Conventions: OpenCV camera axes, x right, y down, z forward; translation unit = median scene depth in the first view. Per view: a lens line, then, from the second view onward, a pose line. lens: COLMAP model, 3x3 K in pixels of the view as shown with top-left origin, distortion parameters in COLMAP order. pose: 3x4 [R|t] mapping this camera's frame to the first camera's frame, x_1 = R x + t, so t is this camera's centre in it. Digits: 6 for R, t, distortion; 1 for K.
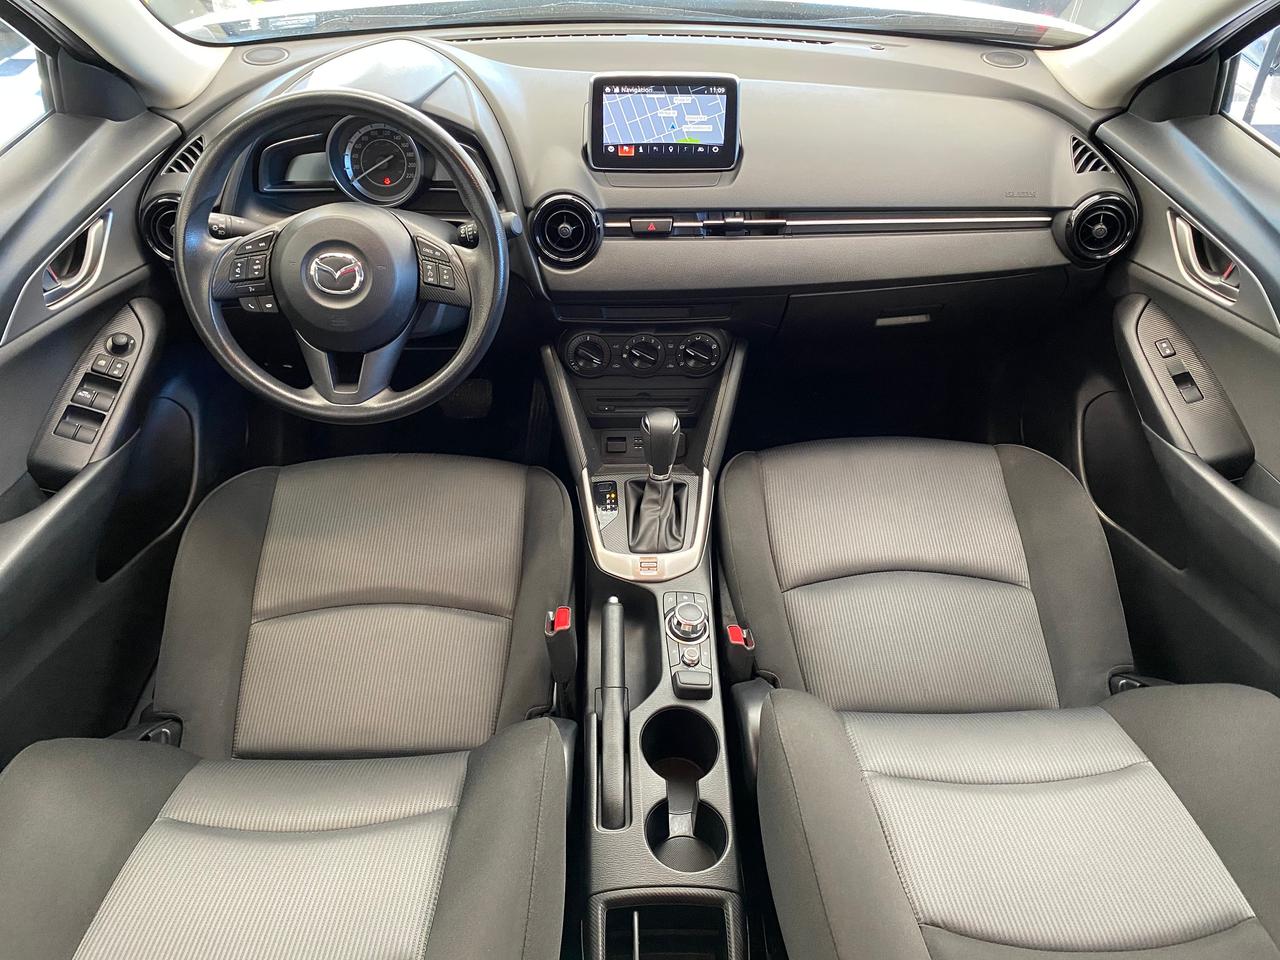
lens RADIAL K [[946.4, 0, 647.5], [0, 946.4, 492.1], [0, 0, 1]] dist [0.012544, -0.006658]
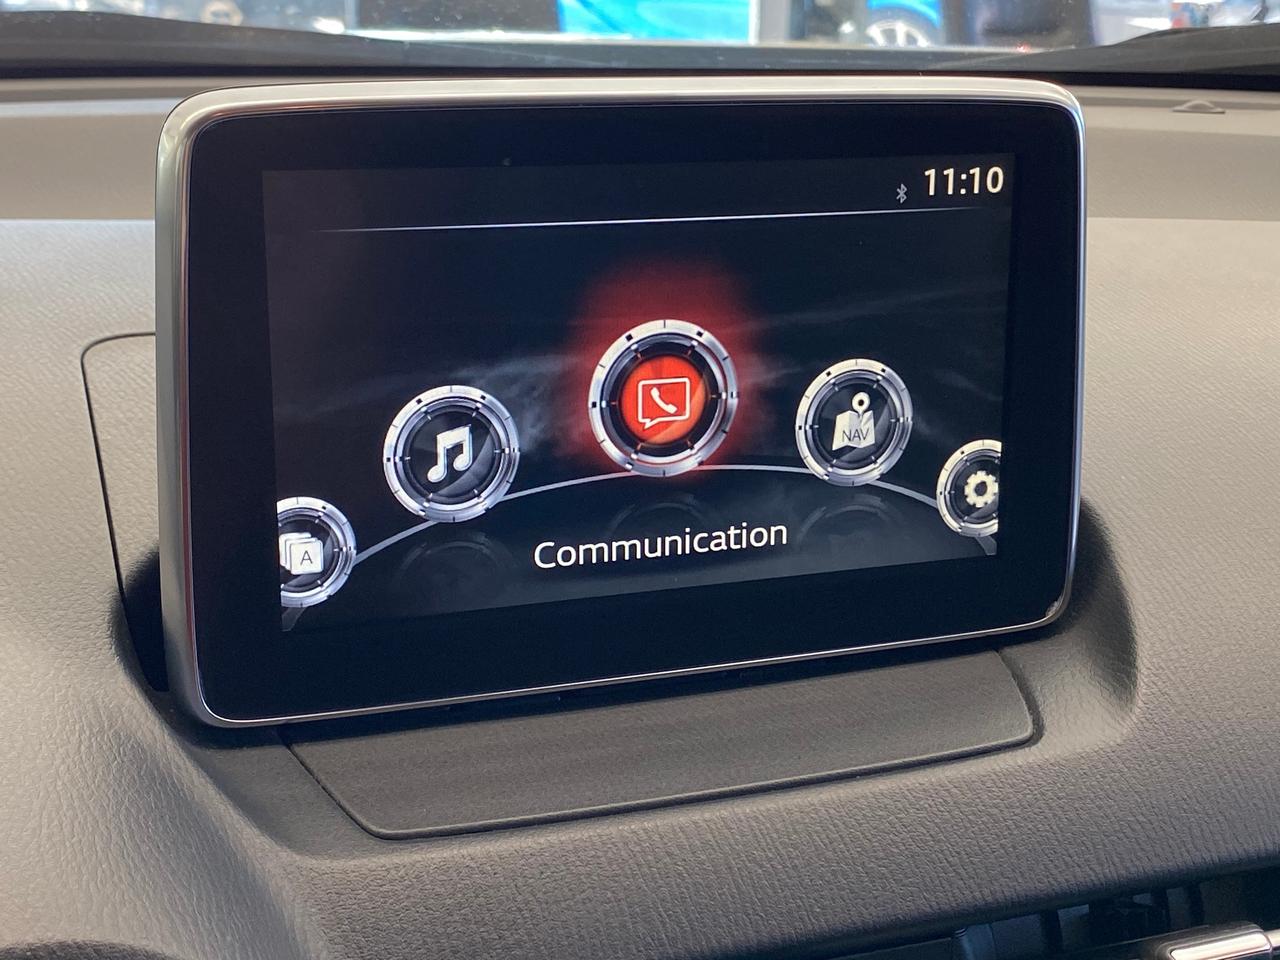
lens RADIAL K [[1840.2, 0, 641.2], [0, 1840.2, 490.0], [0, 0, 1]] dist [0.384226, 0.000000]
pose [[0.957399, -0.080395, 0.277353, -0.071720], [0.177287, 0.921787, -0.344786, -0.267330], [-0.227941, 0.379269, 0.896771, 0.726138]]
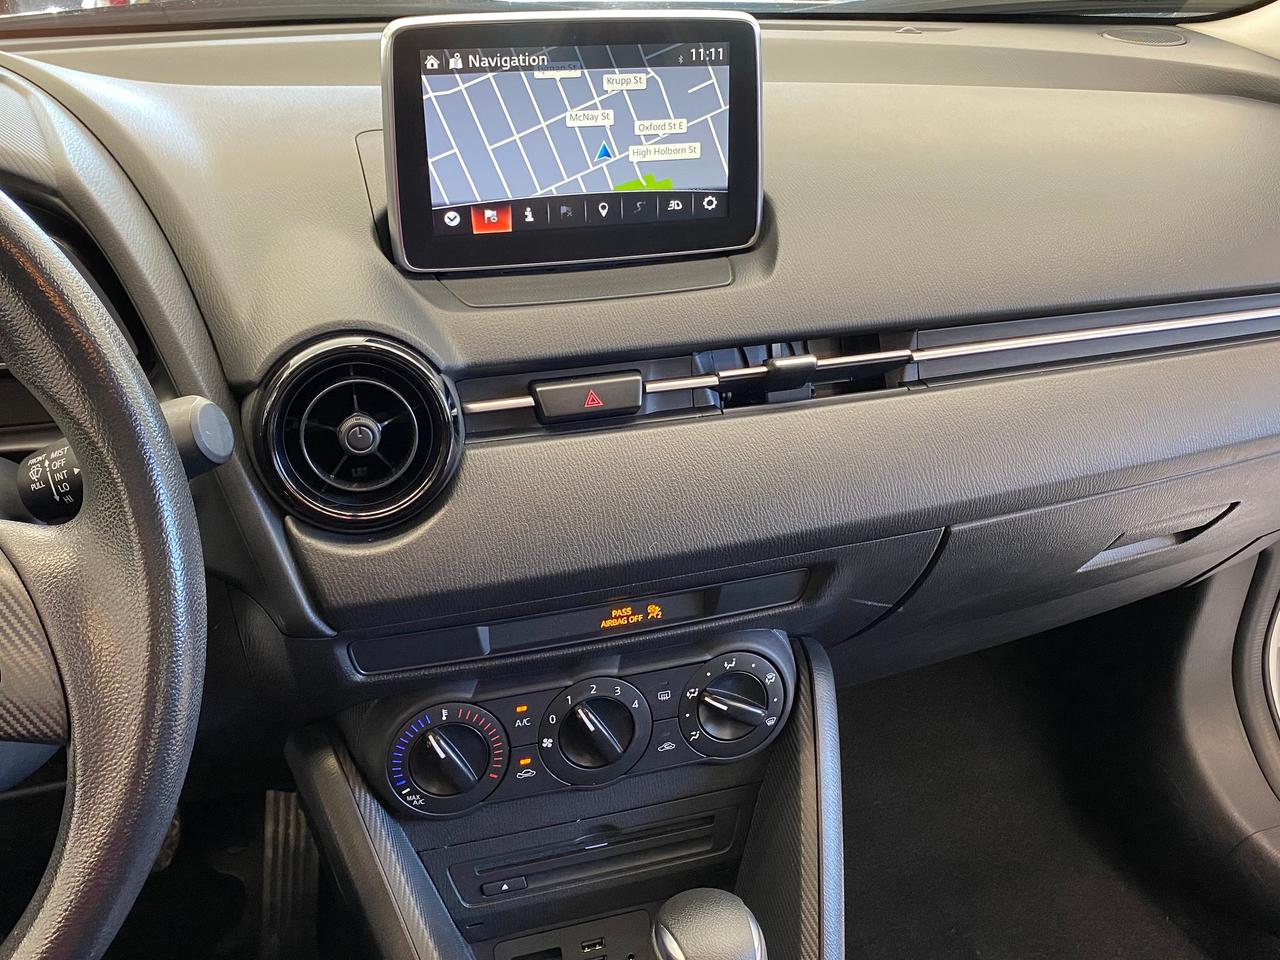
lens RADIAL K [[1186.7, 0, 643.1], [0, 1186.7, 489.8], [0, 0, 1]] dist [0.040050, 0.000000]
pose [[0.967334, -0.125426, 0.220304, -0.083588], [0.171744, 0.963451, -0.205589, -0.146147], [-0.186466, 0.236709, 0.953519, 0.557765]]
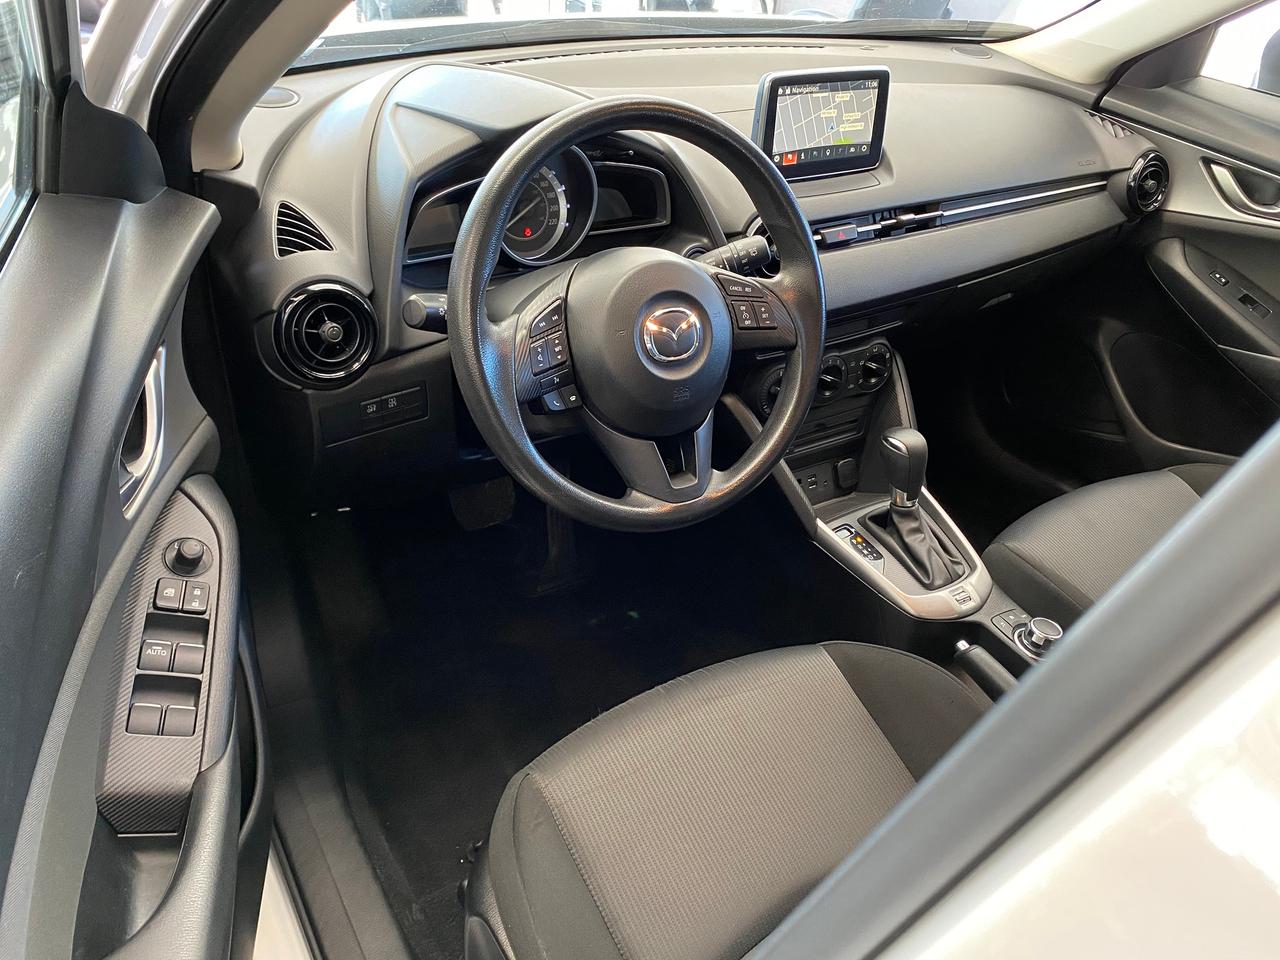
lens RADIAL K [[946.4, 0, 651.8], [0, 946.4, 467.6], [0, 0, 1]] dist [0.012544, -0.006658]
pose [[0.872792, -0.238881, 0.425642, -0.587737], [0.273247, 0.961724, -0.020557, -0.098651], [-0.404439, 0.134247, 0.904658, 0.286953]]
